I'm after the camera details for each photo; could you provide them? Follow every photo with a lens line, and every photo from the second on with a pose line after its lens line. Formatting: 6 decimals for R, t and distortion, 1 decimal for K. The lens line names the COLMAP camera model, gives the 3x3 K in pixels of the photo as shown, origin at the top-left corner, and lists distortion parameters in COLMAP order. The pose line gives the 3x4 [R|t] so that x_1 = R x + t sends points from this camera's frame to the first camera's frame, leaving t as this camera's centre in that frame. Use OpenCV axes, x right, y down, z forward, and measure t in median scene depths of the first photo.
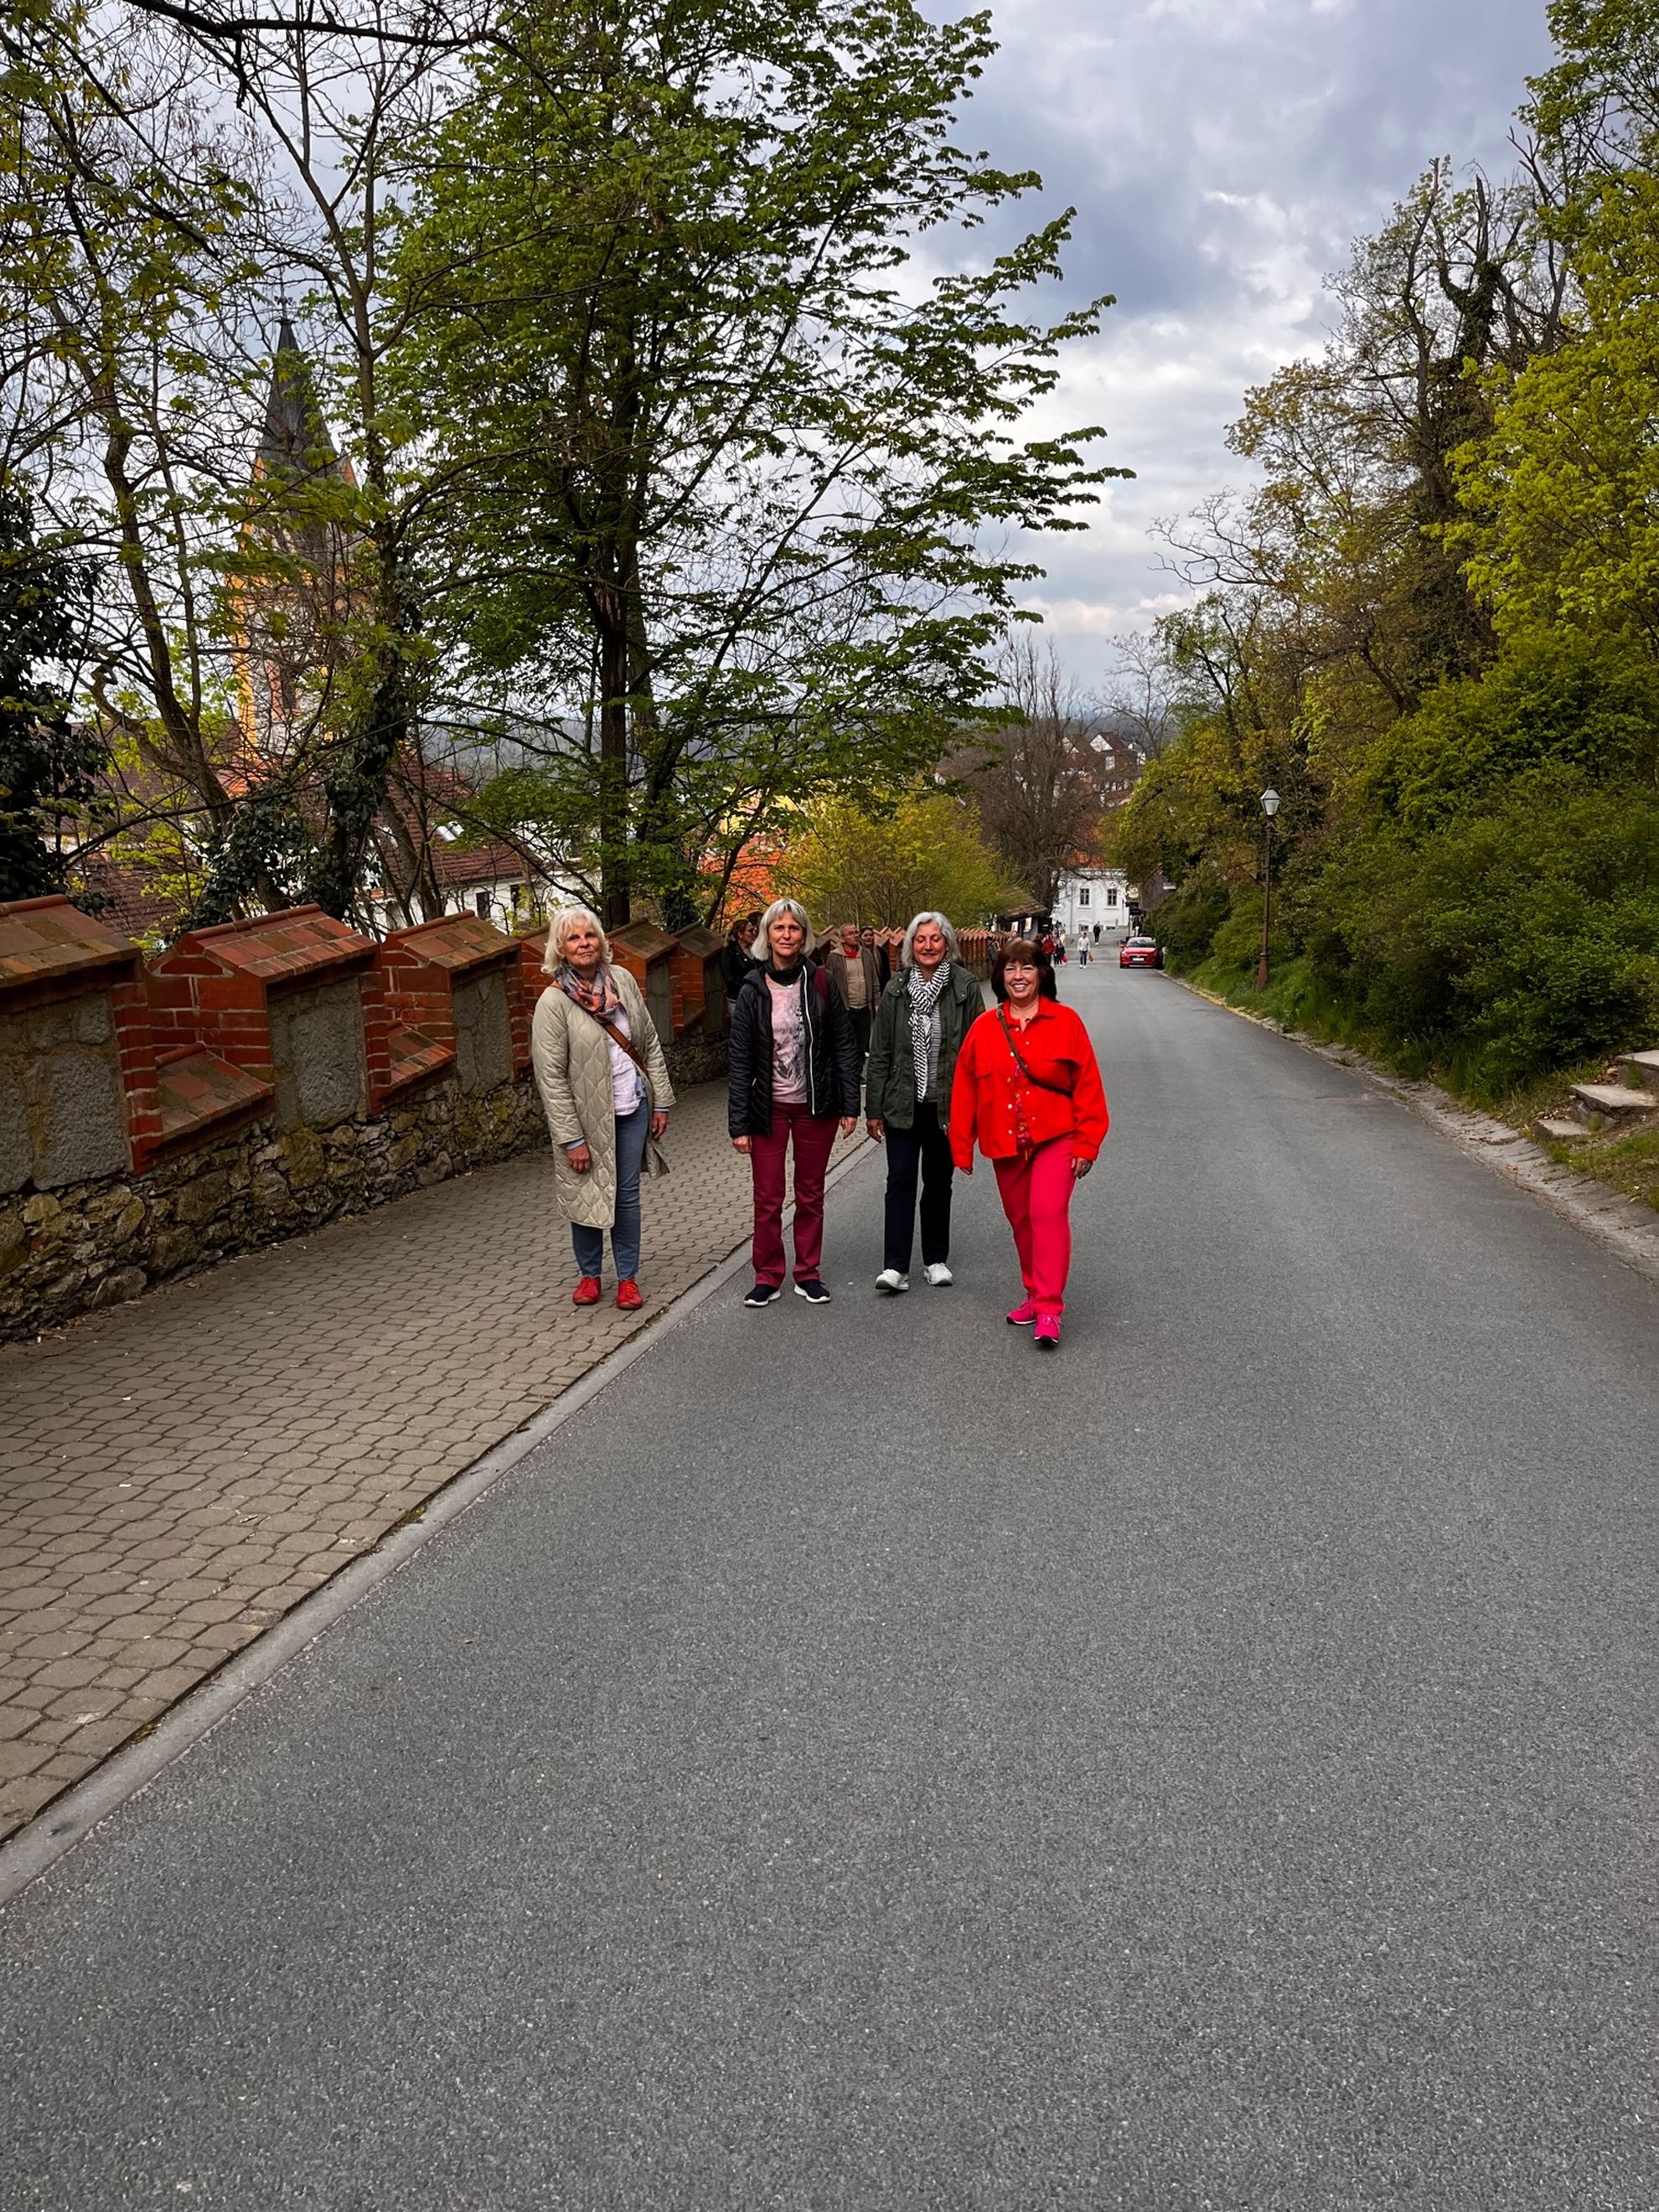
lens RADIAL K [[1689.9, 0, 829.5], [0, 1689.9, 1106.0], [0, 0, 1]] dist [0.041875, -0.052796]
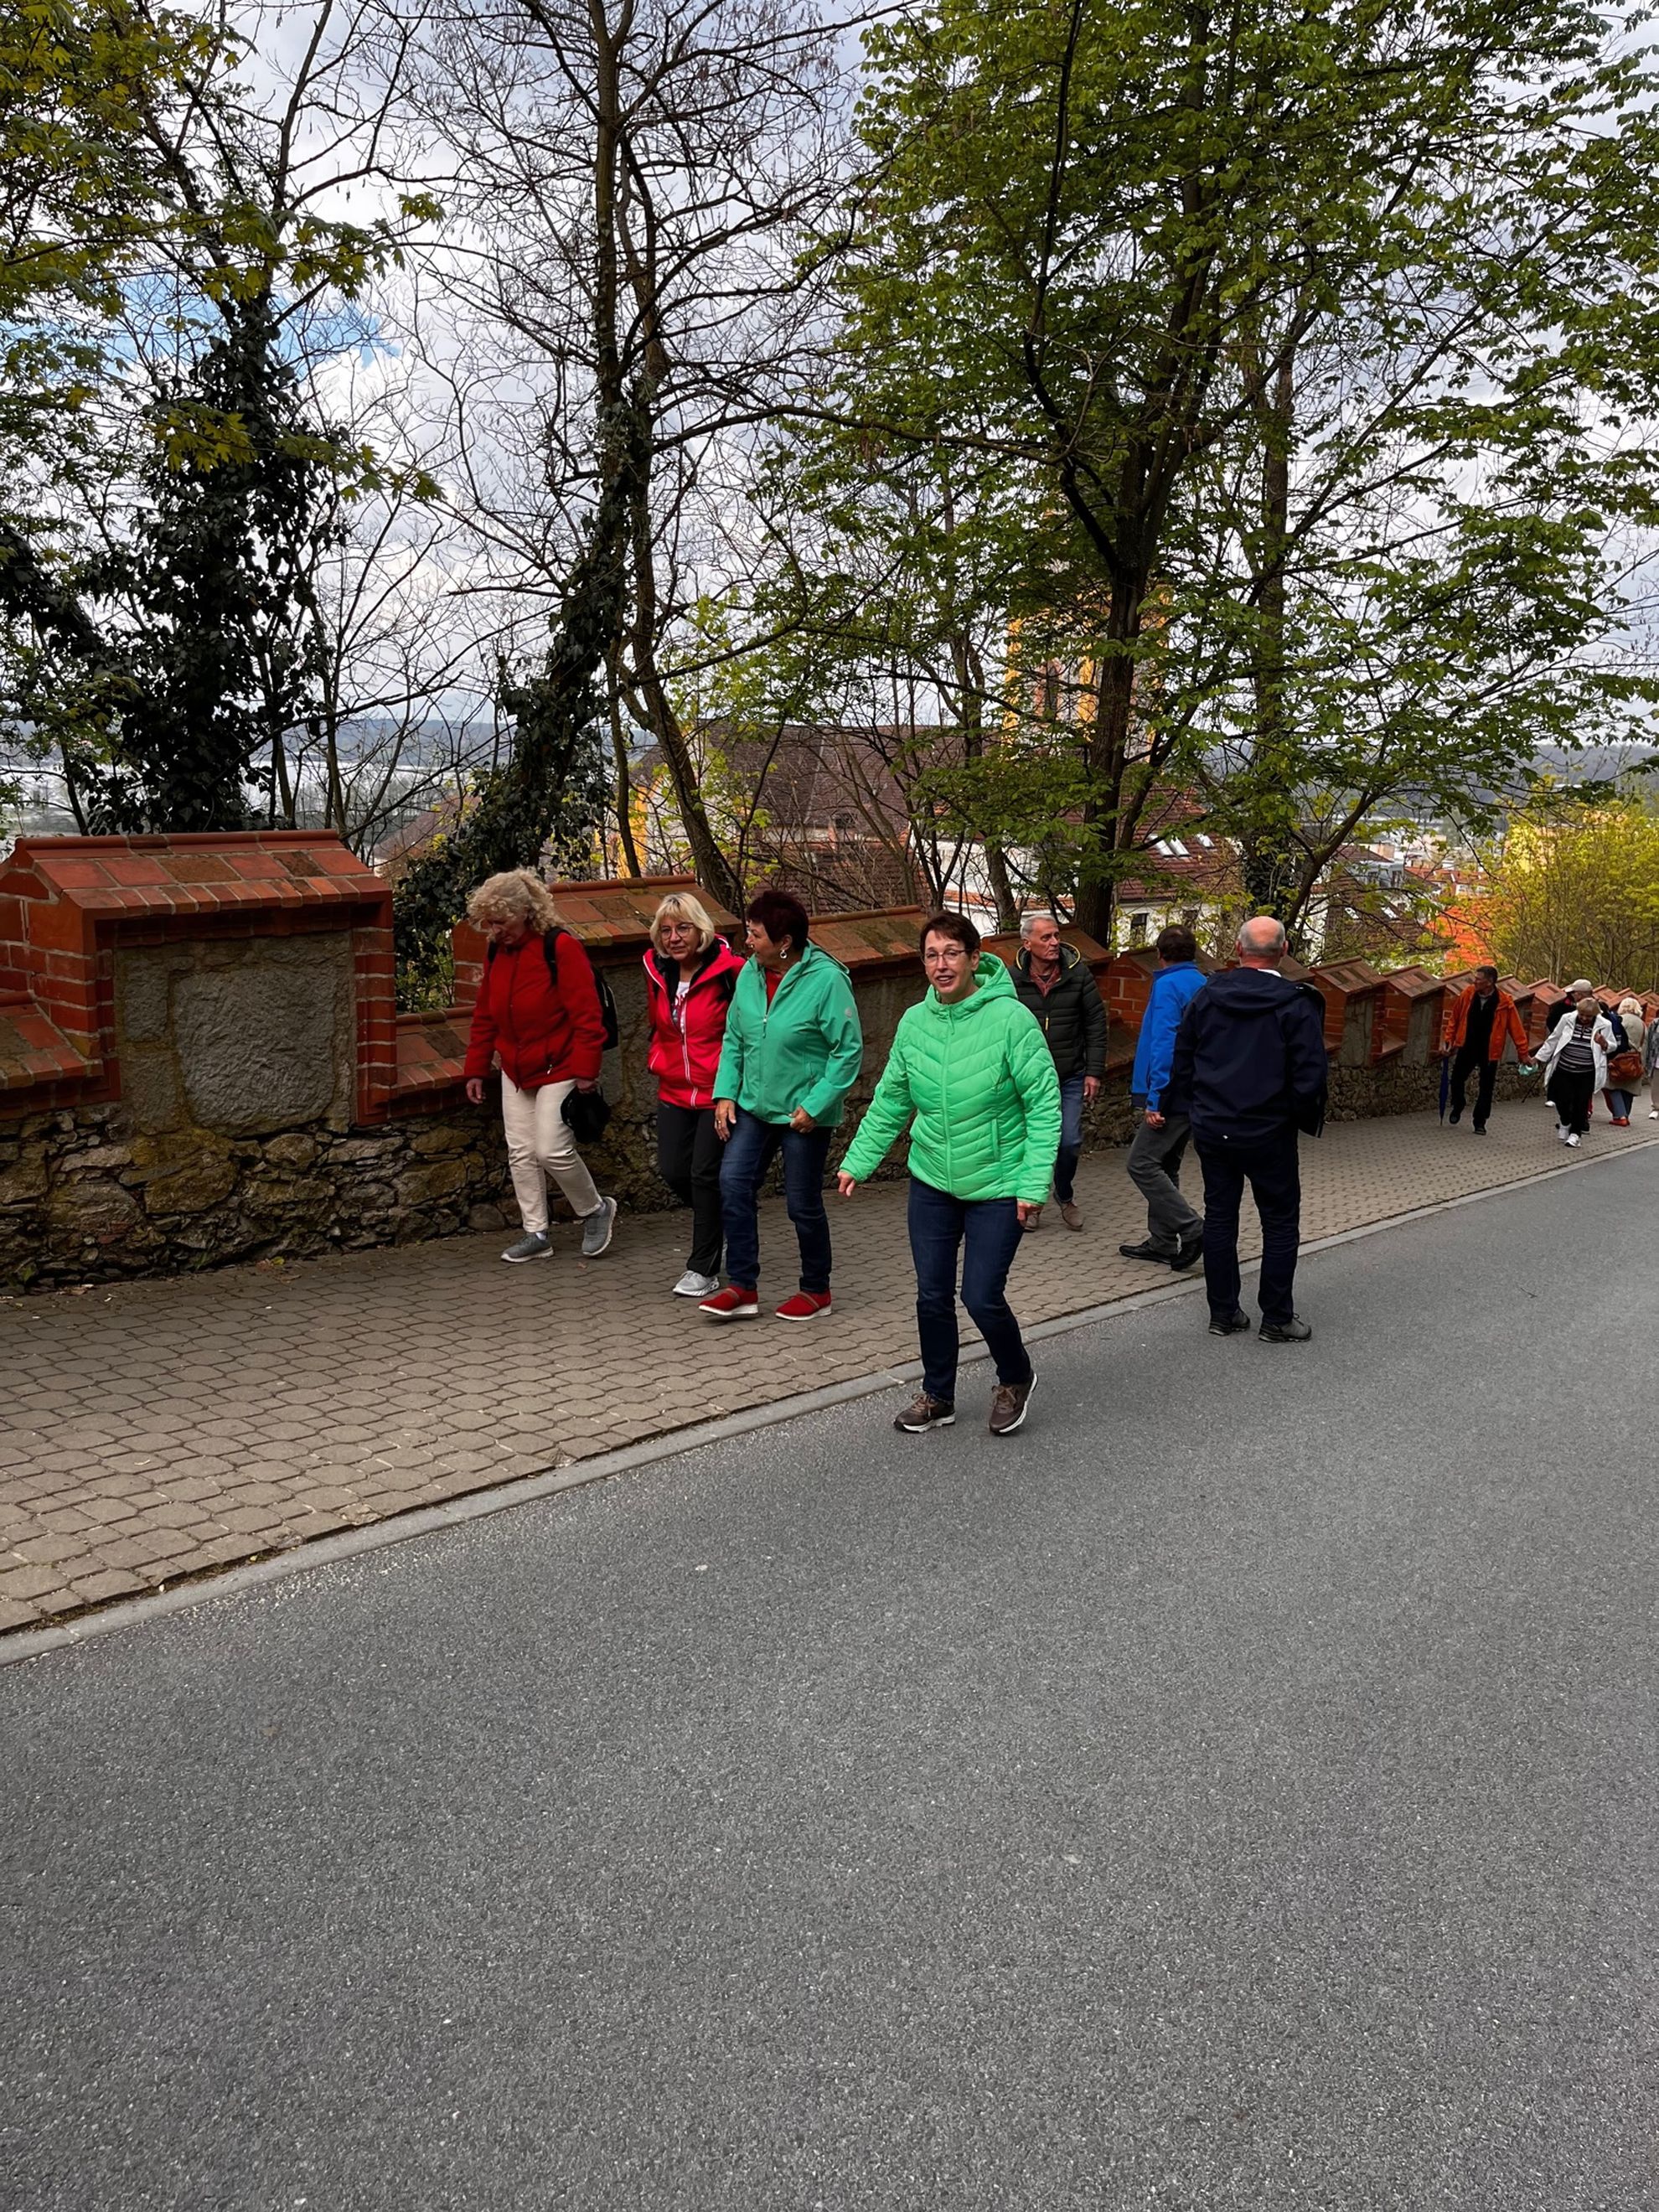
lens RADIAL K [[1689.9, 0, 829.5], [0, 1689.9, 1106.0], [0, 0, 1]] dist [0.041875, -0.052796]
pose [[0.897643, 0.112424, -0.426144, 0.217815], [-0.122012, 0.992517, 0.004833, -0.030521], [0.423498, 0.047656, 0.904642, 0.424911]]
